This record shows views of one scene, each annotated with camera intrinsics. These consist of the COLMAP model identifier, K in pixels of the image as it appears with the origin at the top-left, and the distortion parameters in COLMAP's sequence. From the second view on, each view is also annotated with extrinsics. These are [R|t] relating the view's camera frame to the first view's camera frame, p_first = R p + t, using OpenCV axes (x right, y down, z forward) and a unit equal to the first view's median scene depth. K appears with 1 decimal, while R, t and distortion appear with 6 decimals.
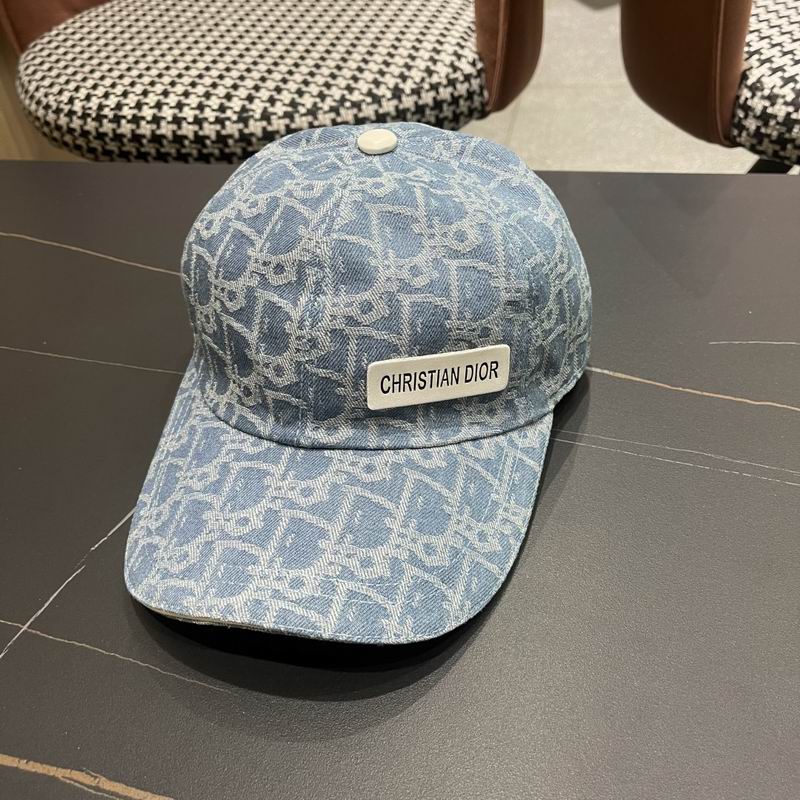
lens RADIAL K [[832.8, 0, 409.2], [0, 832.8, 407.4], [0, 0, 1]] dist [0.016945, 0.000000]
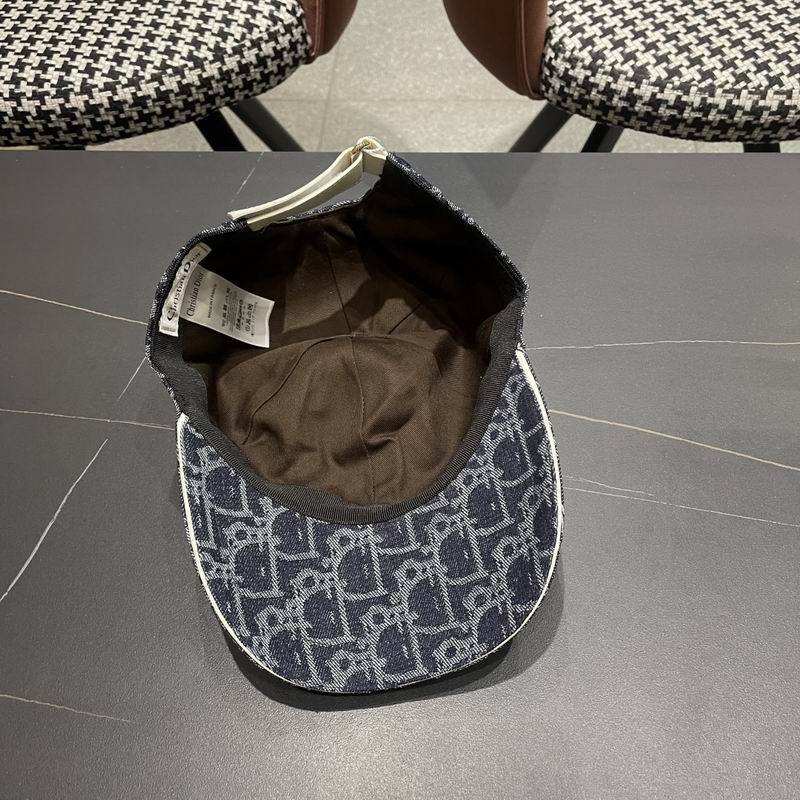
lens RADIAL K [[832.8, 0, 407.9], [0, 832.8, 408.1], [0, 0, 1]] dist [0.016945, 0.000000]
pose [[0.986291, -0.100910, 0.130563, 0.035279], [0.070476, 0.973028, 0.219657, -0.167055], [-0.149207, -0.207444, 0.966801, -0.089781]]
